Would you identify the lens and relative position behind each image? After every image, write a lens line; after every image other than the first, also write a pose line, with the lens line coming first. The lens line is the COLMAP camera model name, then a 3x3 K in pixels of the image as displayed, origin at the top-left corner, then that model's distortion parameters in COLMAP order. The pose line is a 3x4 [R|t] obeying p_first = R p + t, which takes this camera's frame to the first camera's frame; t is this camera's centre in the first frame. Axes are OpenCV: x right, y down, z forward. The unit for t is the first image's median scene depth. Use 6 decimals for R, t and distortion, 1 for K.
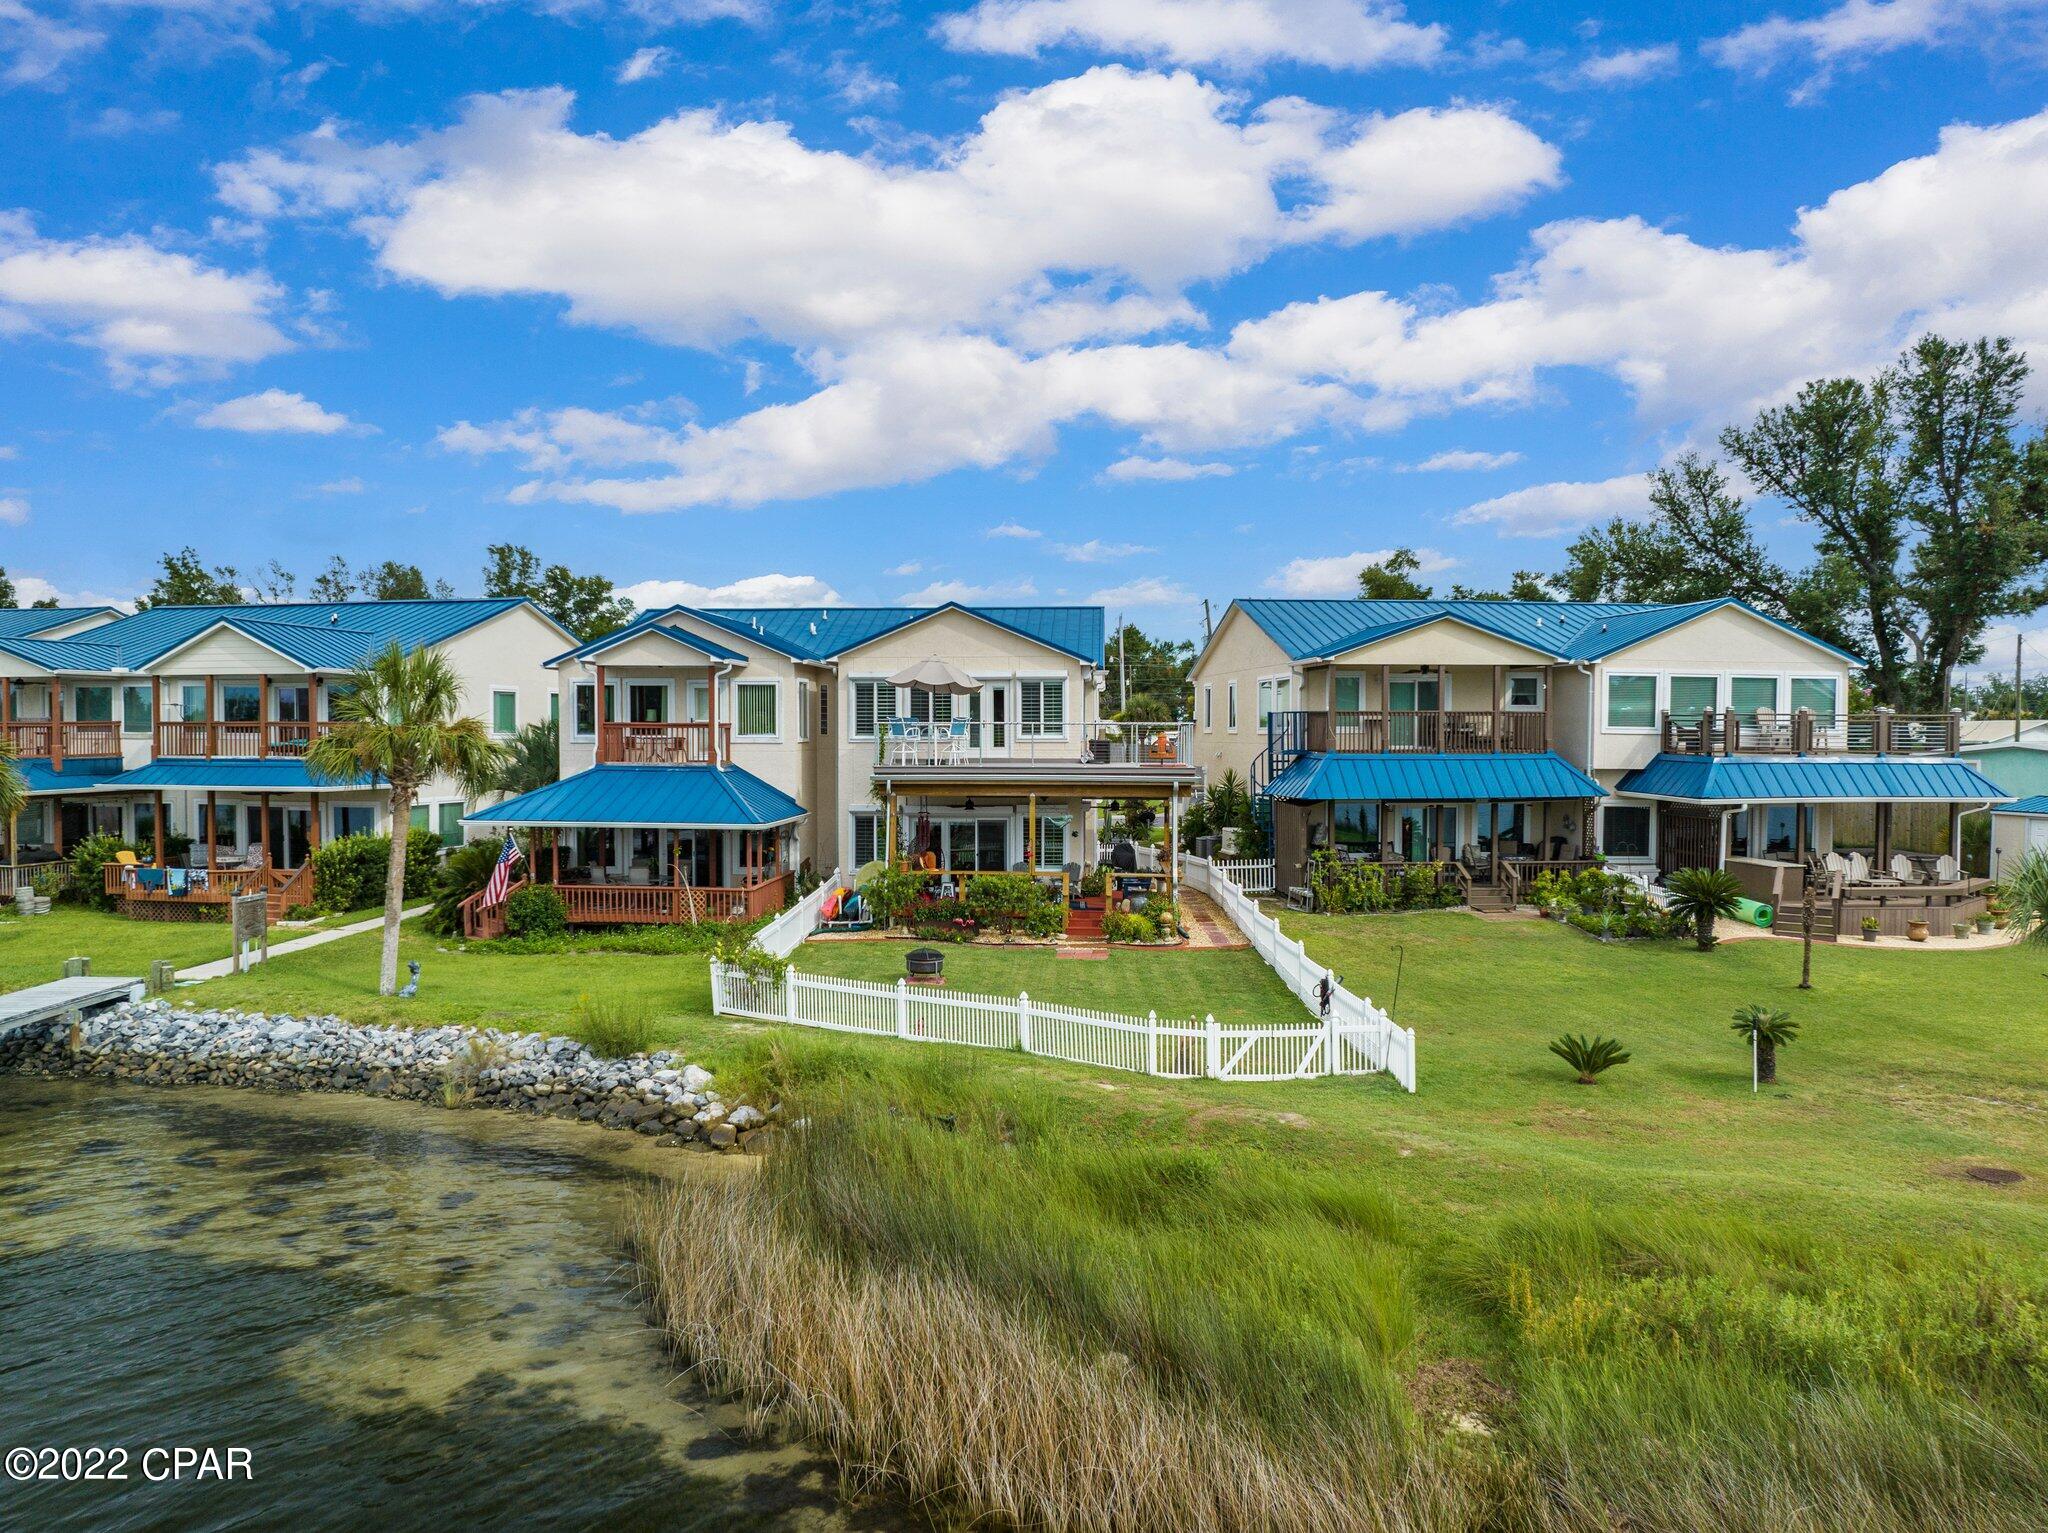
lens RADIAL K [[1441.2, 0, 1023.7], [0, 1441.2, 768.2], [0, 0, 1]] dist [-0.031291, 0.009250]
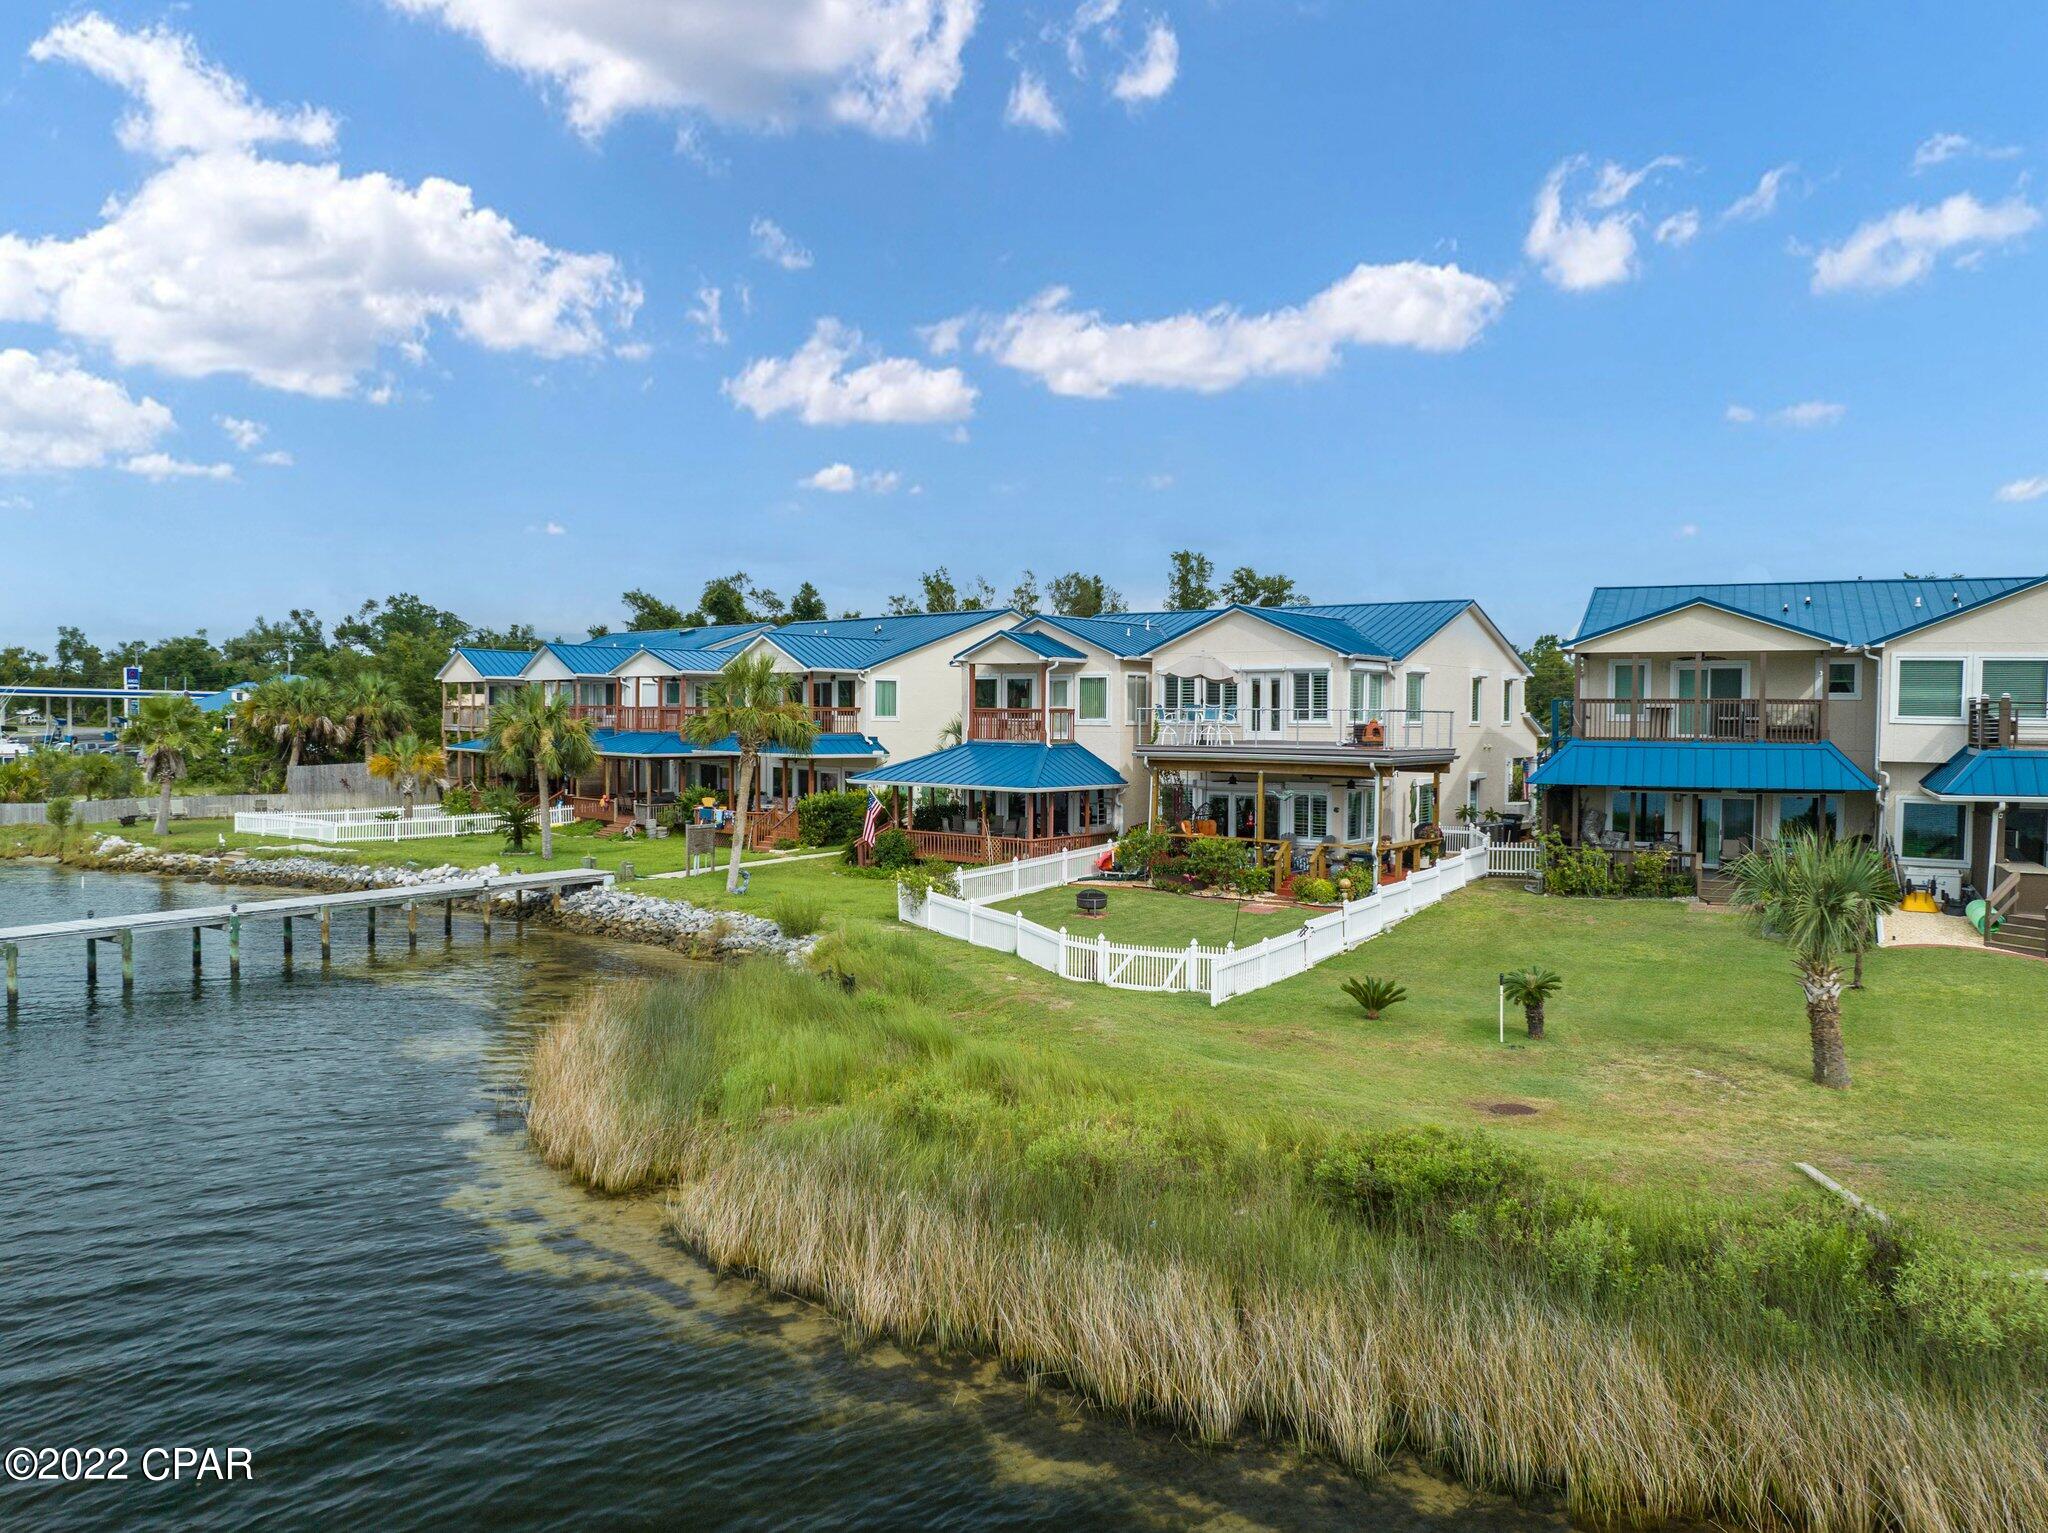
lens RADIAL K [[1441.2, 0, 1027.1], [0, 1441.2, 768.0], [0, 0, 1]] dist [-0.031291, 0.009250]
pose [[0.856775, 0.023998, -0.515132, 0.400671], [-0.021003, 0.999712, 0.011640, 0.005565], [0.515263, 0.000847, 0.857032, -0.073799]]
